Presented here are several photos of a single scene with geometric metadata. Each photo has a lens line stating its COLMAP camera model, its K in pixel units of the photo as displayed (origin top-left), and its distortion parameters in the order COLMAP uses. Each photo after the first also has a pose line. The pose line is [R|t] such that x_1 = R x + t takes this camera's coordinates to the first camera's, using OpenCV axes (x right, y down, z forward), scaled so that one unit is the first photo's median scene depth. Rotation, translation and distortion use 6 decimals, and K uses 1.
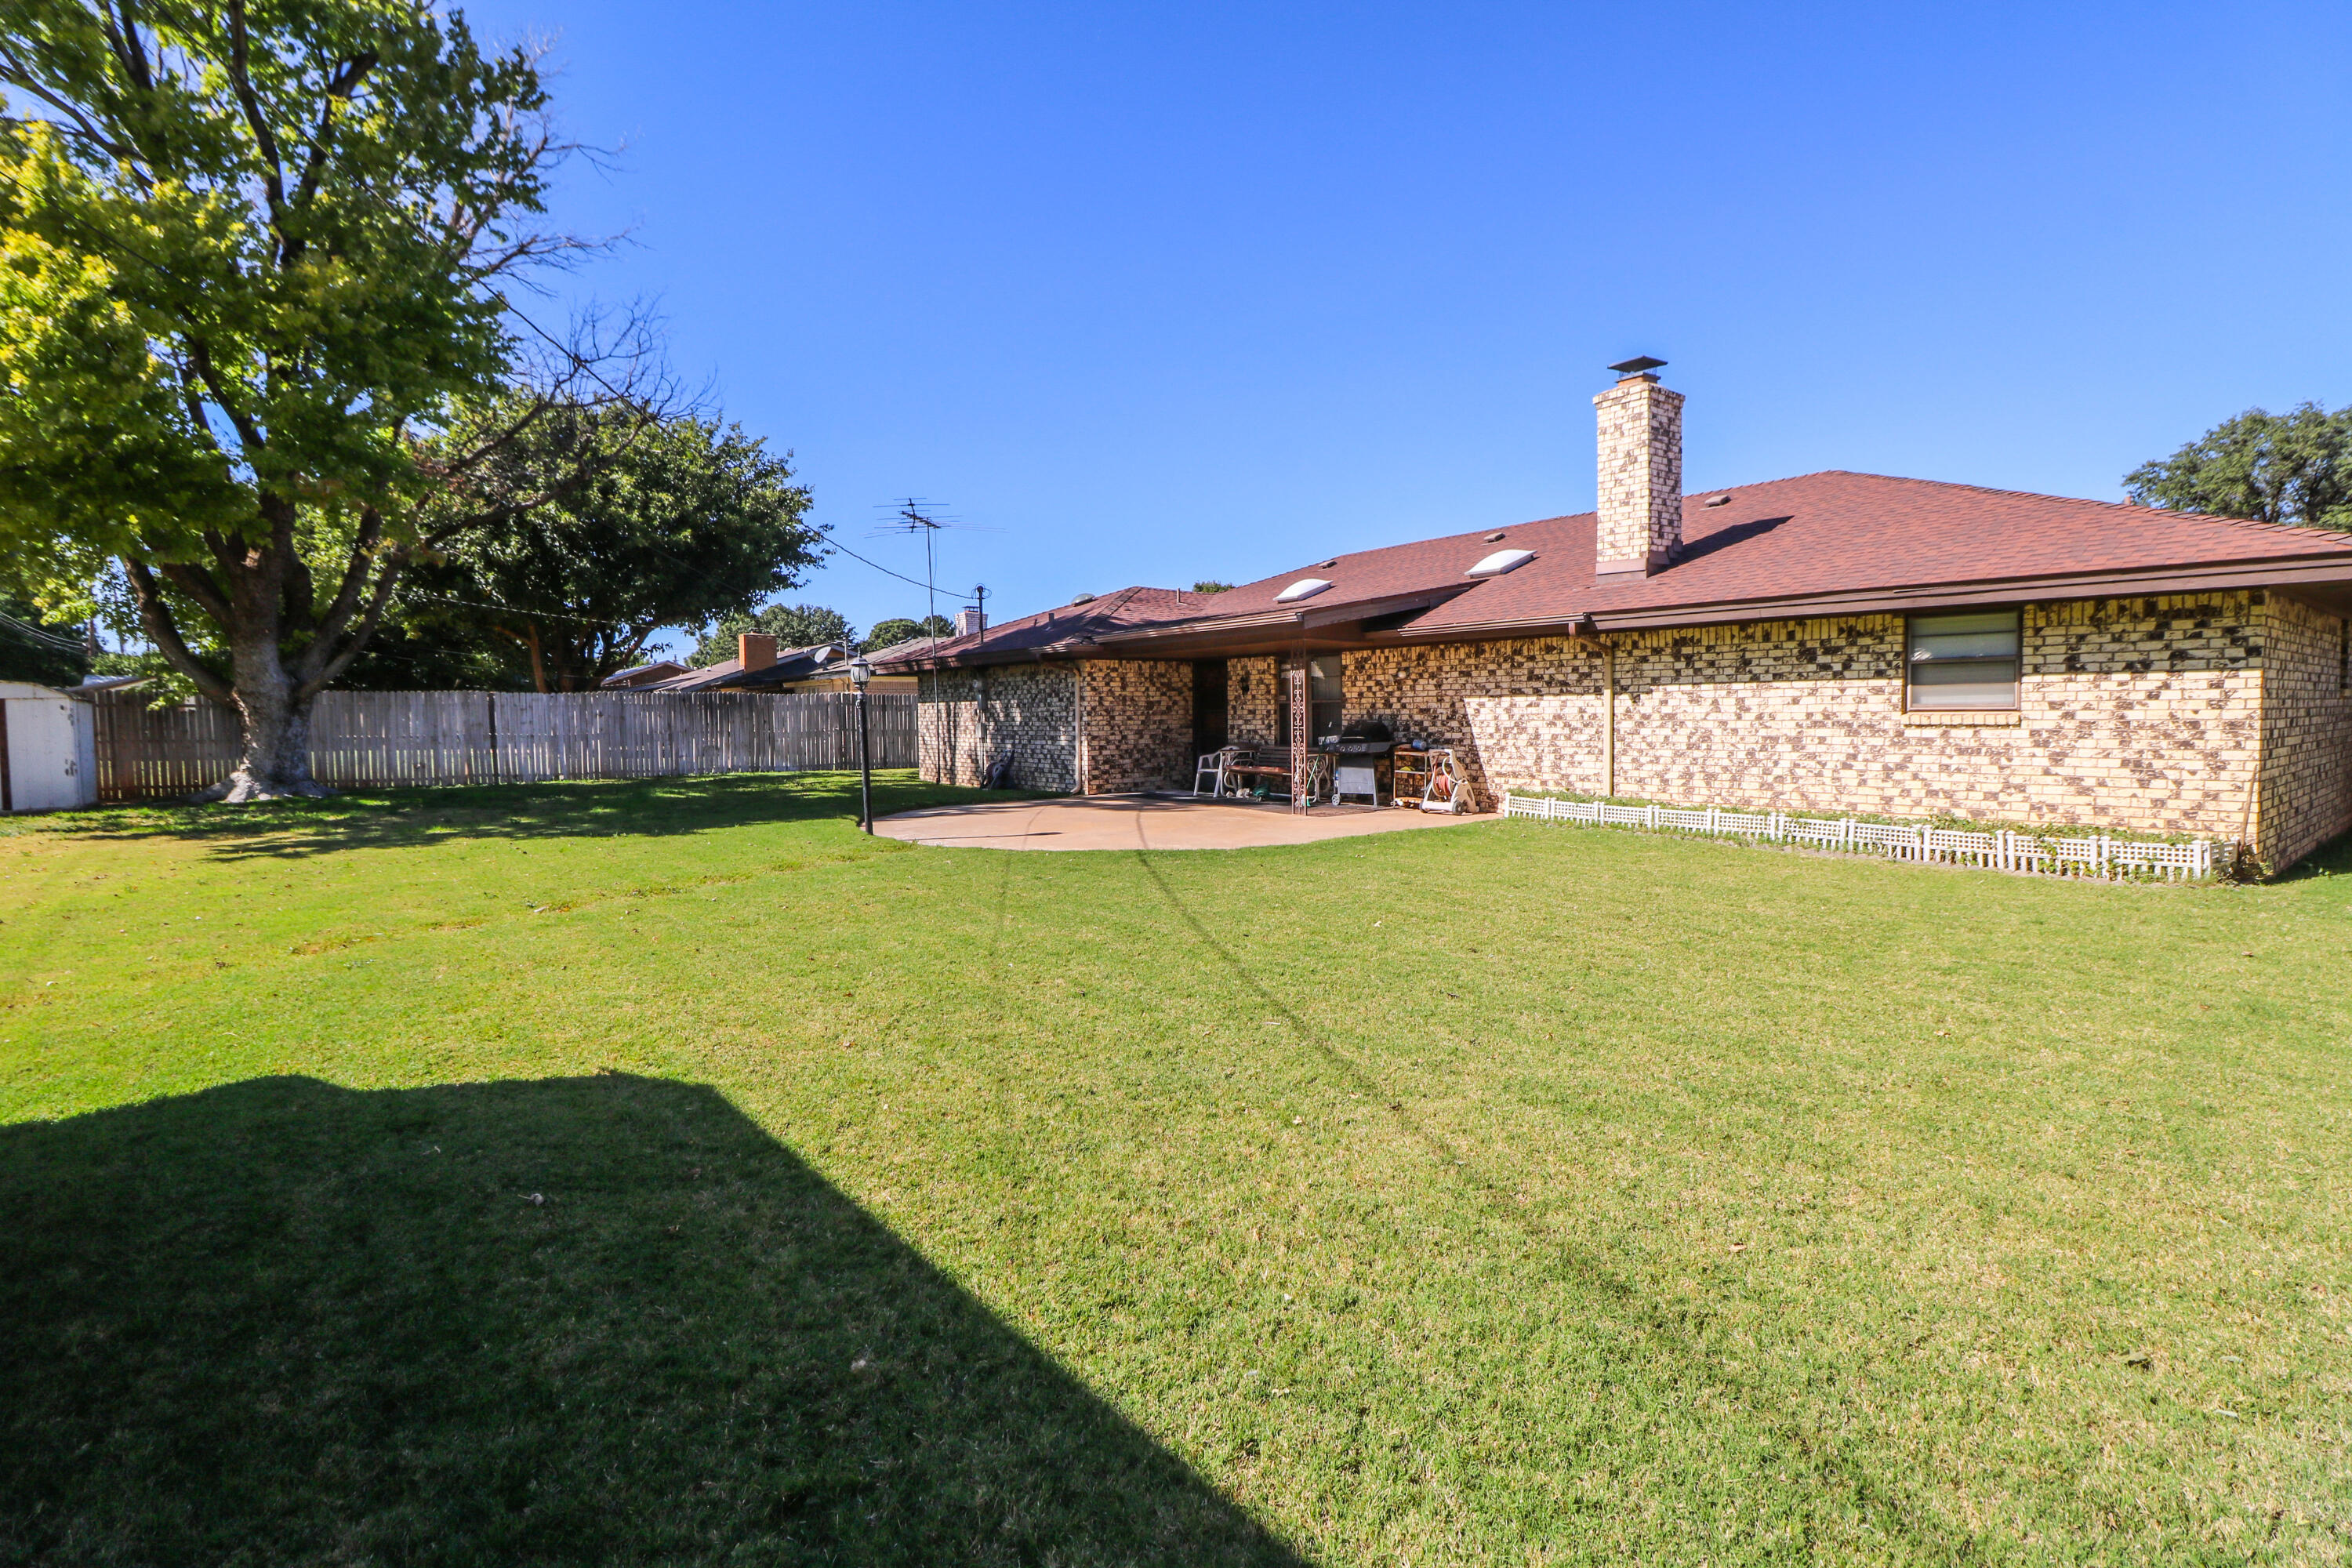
lens RADIAL K [[1115.1, 0, 1158.0], [0, 1115.1, 770.2], [0, 0, 1]] dist [0.000279, -0.000337]
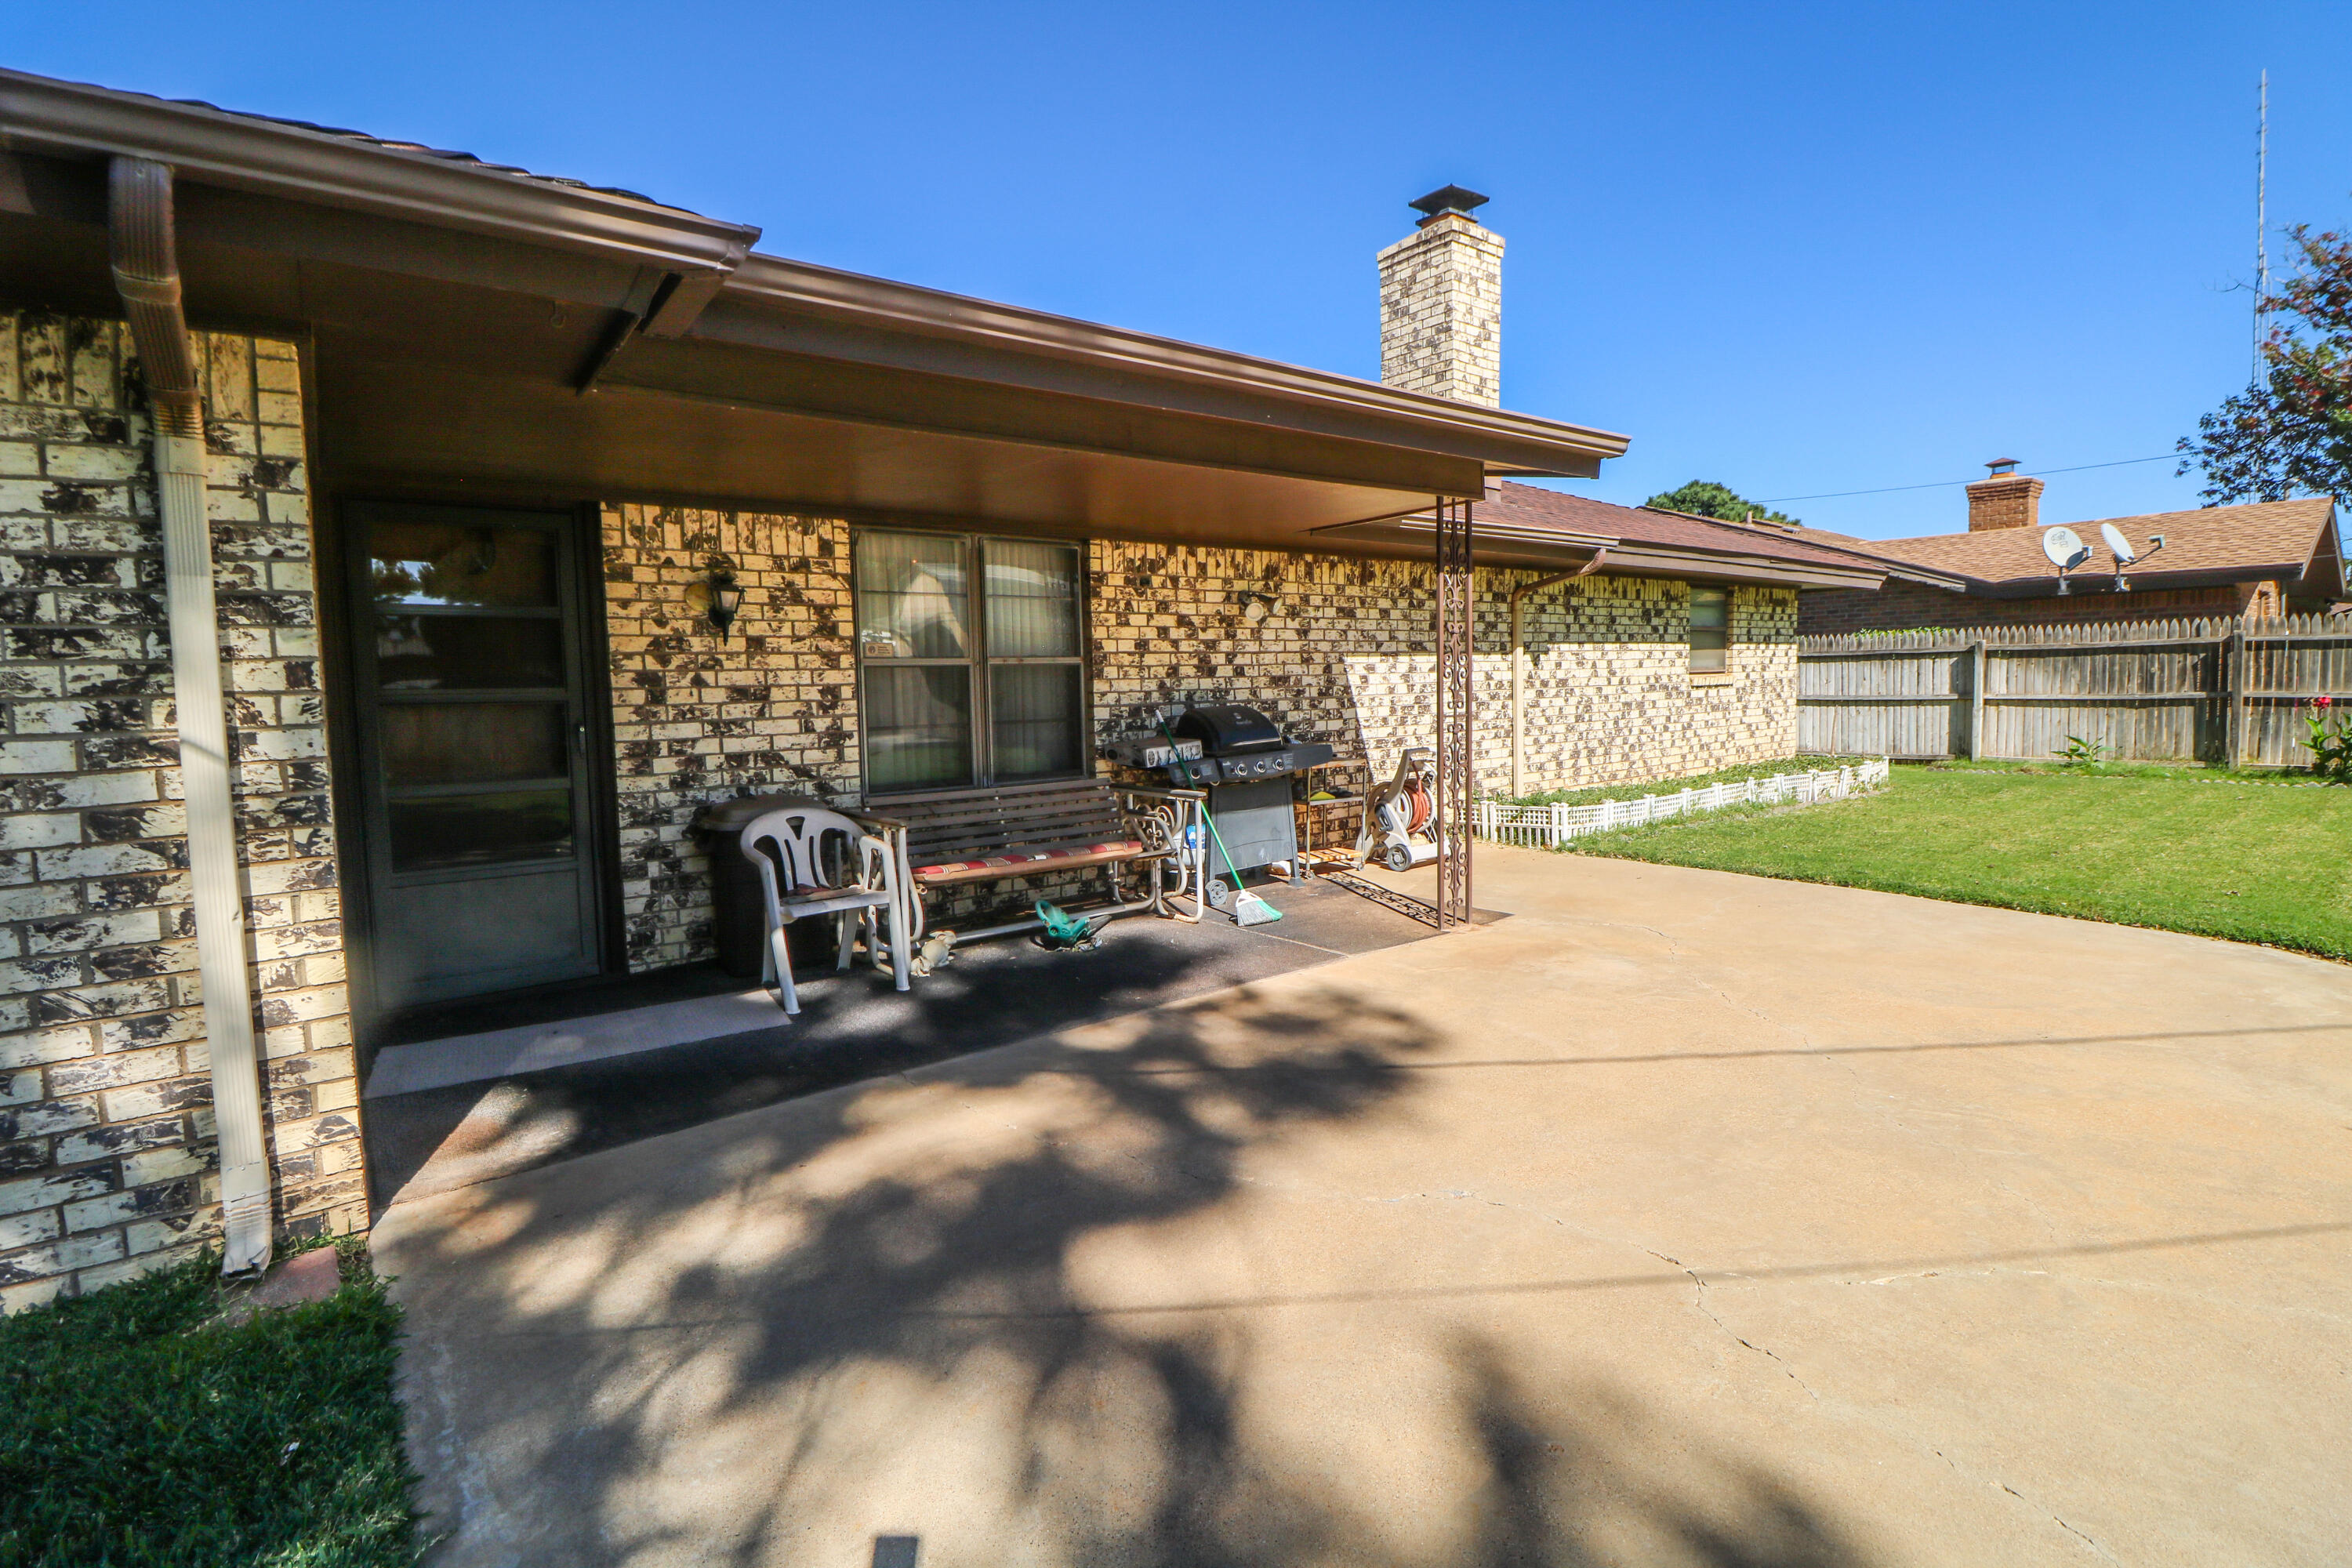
lens RADIAL K [[1115.1, 0, 1158.0], [0, 1115.1, 770.2], [0, 0, 1]] dist [0.000279, -0.000337]
pose [[-0.051510, -0.070033, 0.996214, -0.286422], [0.076280, 0.994348, 0.073846, -0.058518], [-0.995755, 0.079795, -0.045876, 1.162410]]
